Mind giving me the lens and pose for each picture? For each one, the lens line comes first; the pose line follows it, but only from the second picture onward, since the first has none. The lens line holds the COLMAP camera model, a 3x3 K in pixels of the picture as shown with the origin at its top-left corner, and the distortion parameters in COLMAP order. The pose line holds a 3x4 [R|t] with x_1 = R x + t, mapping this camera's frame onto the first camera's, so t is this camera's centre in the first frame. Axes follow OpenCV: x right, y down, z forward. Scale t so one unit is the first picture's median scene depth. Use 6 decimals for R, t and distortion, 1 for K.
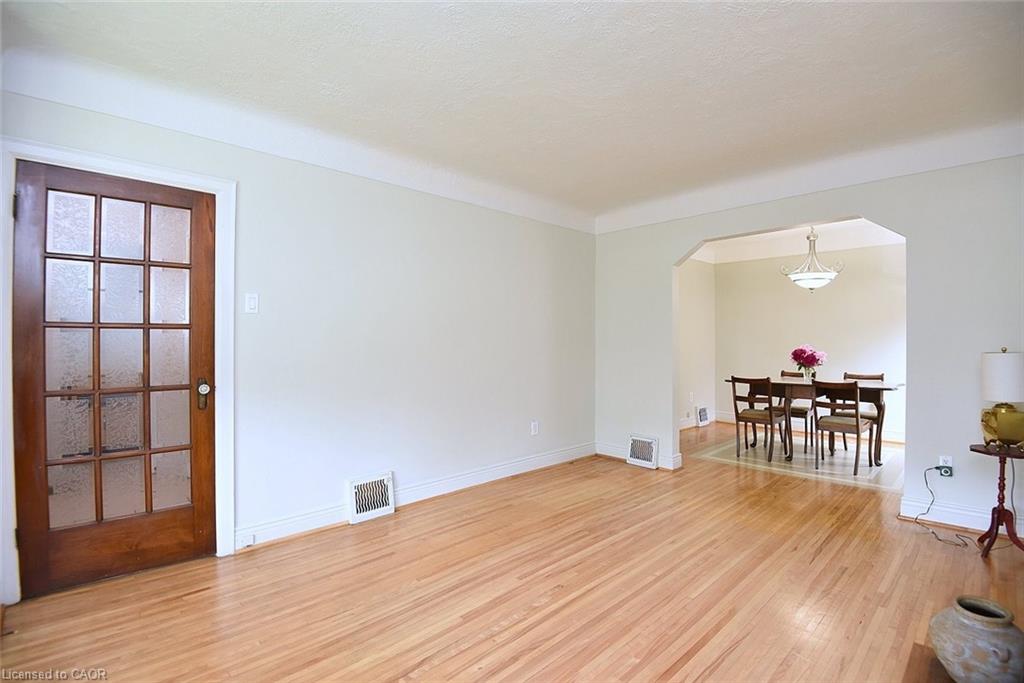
lens RADIAL K [[474.9, 0, 514.3], [0, 474.9, 338.2], [0, 0, 1]] dist [-0.022608, -0.013461]
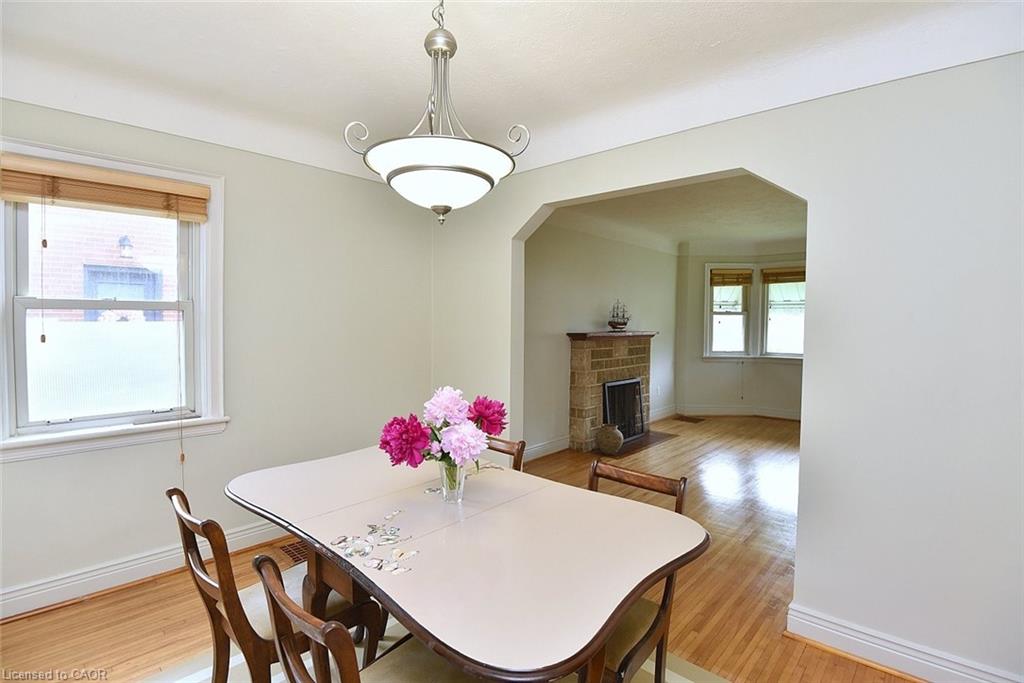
lens RADIAL K [[480.3, 0, 512.5], [0, 480.3, 336.3], [0, 0, 1]] dist [0.001215, -0.030963]
pose [[-0.997942, -0.005491, -0.063893, 0.856748], [-0.007629, 0.999417, 0.033265, -0.044375], [0.063673, 0.033684, -0.997402, 1.866499]]
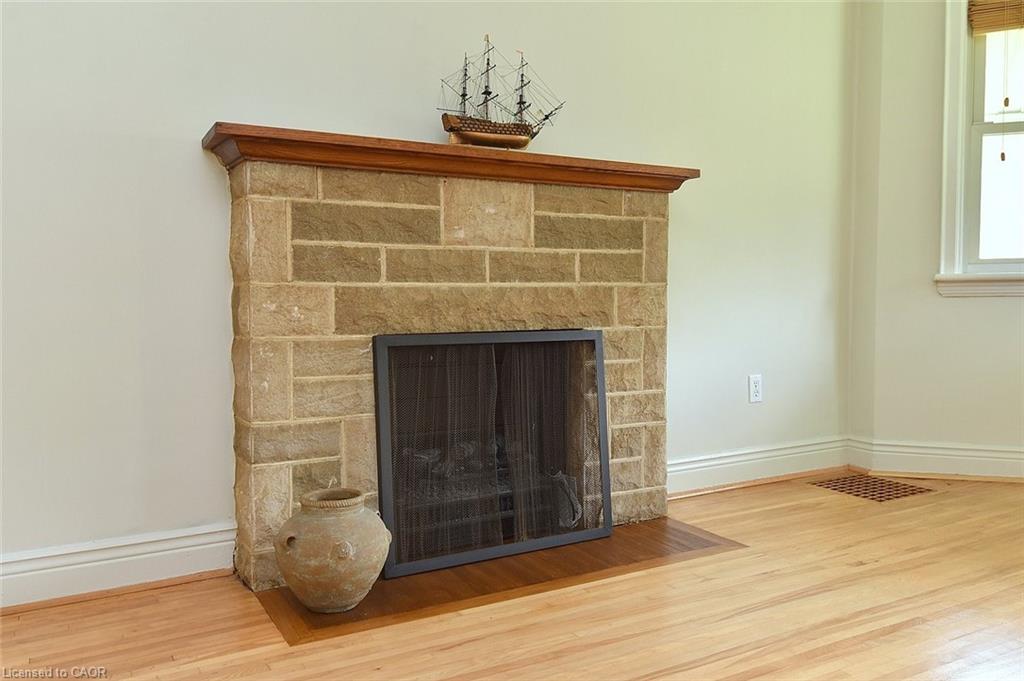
lens RADIAL K [[818.1, 0, 526.6], [0, 818.1, 343.7], [0, 0, 1]] dist [0.021207, -0.005628]
pose [[-0.973978, -0.004988, 0.226588, 0.189038], [0.008424, 0.998270, 0.058186, 0.121668], [-0.226487, 0.058581, -0.972251, 1.011248]]
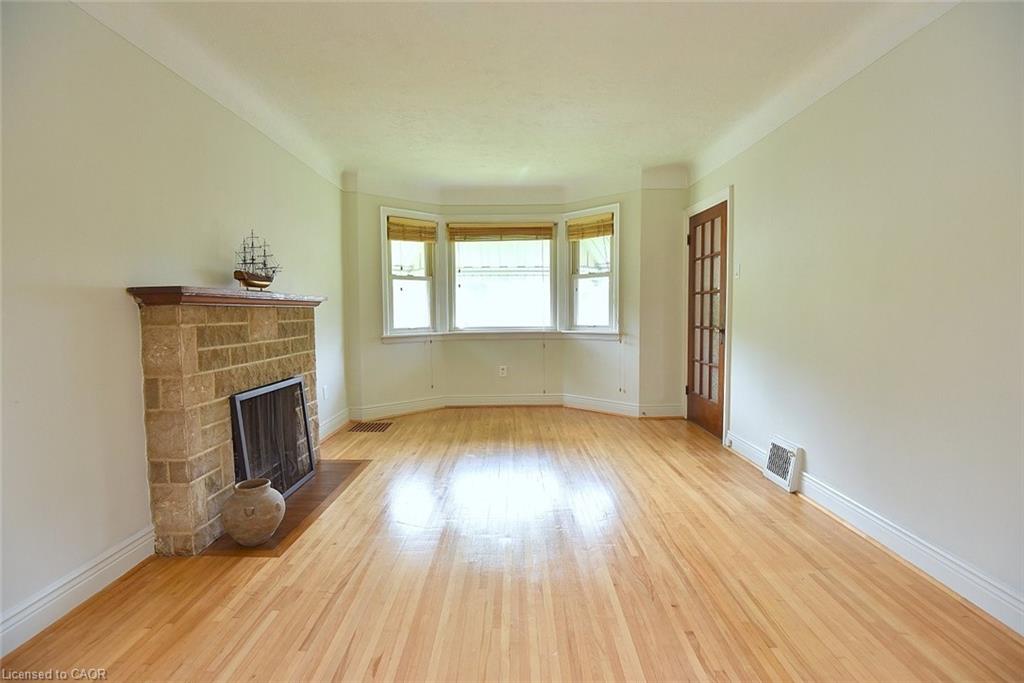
lens RADIAL K [[469.4, 0, 516.5], [0, 469.4, 338.2], [0, 0, 1]] dist [-0.006931, -0.027966]
pose [[-0.683759, 0.047782, -0.728142, 0.686742], [0.006273, 0.998202, 0.059613, 0.025513], [0.729681, 0.036193, -0.682829, 1.171425]]
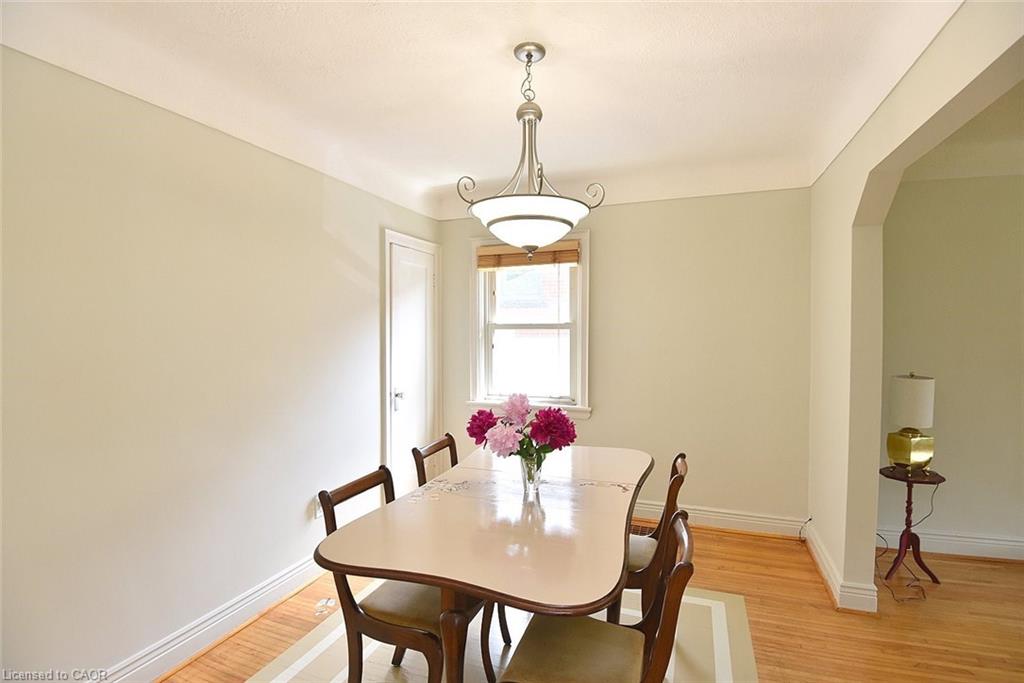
lens RADIAL K [[474.9, 0, 514.3], [0, 474.9, 338.2], [0, 0, 1]] dist [-0.022608, -0.013461]
pose [[-0.441823, -0.013426, 0.897002, 0.413508], [0.002380, 0.999867, 0.016138, -0.054162], [-0.897099, 0.009265, -0.441732, 1.664383]]
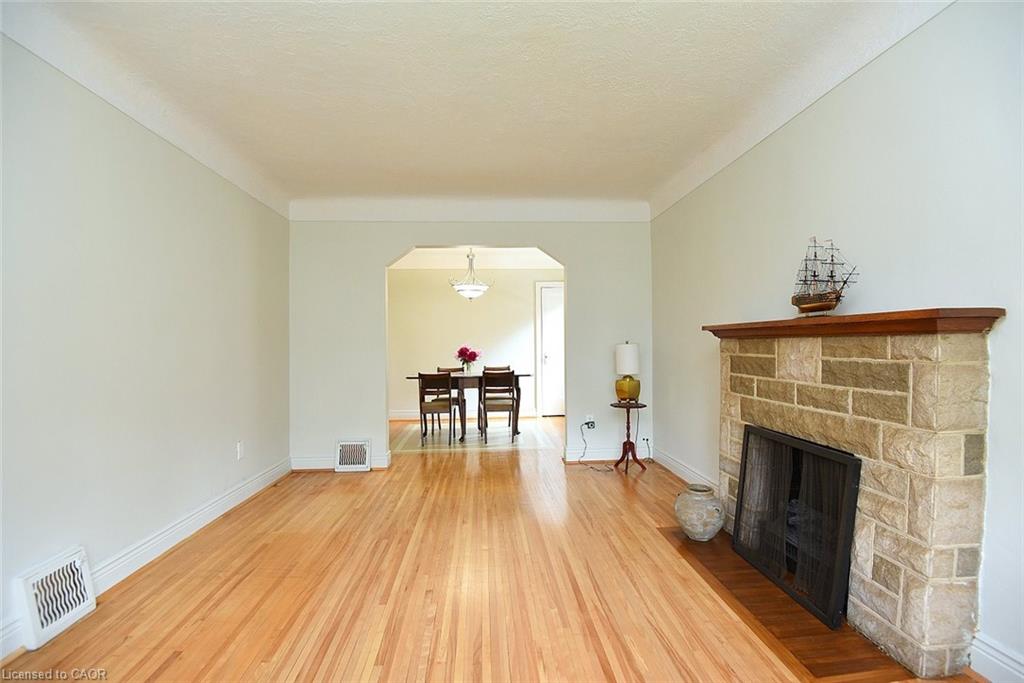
lens RADIAL K [[480.3, 0, 512.5], [0, 480.3, 336.3], [0, 0, 1]] dist [0.001215, -0.030963]
pose [[0.638441, 0.005947, 0.769648, -0.364543], [0.010436, 0.999811, -0.016383, 0.021564], [-0.769600, 0.018492, 0.638259, 0.167257]]
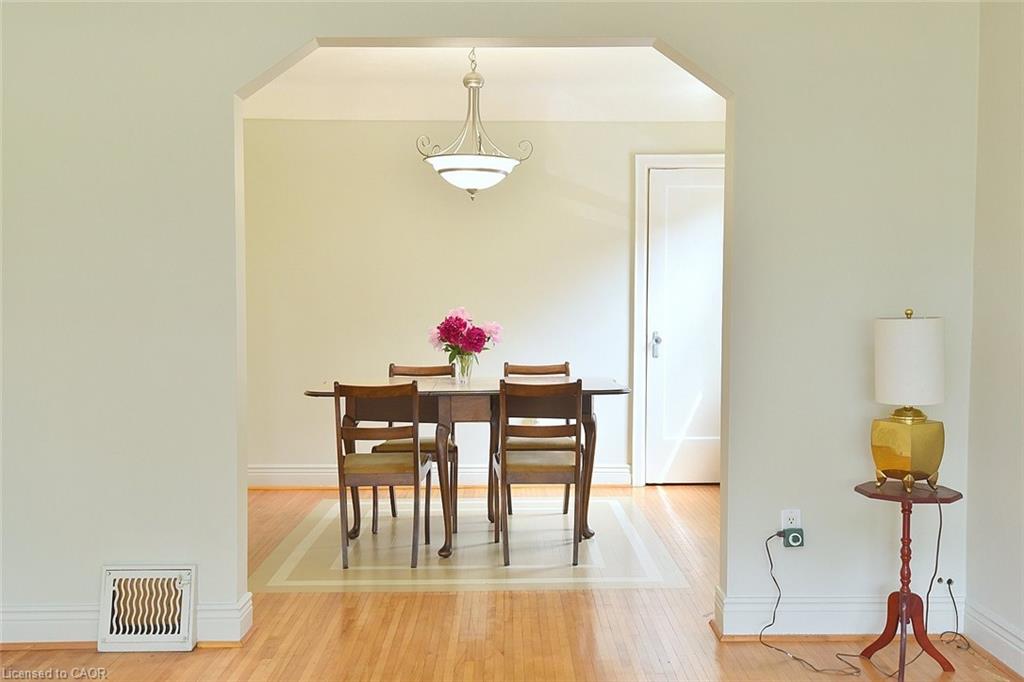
lens RADIAL K [[1000.9, 0, 526.5], [0, 1000.9, 339.5], [0, 0, 1]] dist [0.041394, -0.000193]
pose [[0.667948, -0.027047, 0.743716, -0.130998], [-0.003576, 0.999211, 0.039550, 0.007451], [-0.744199, -0.029077, 0.667324, 0.383193]]
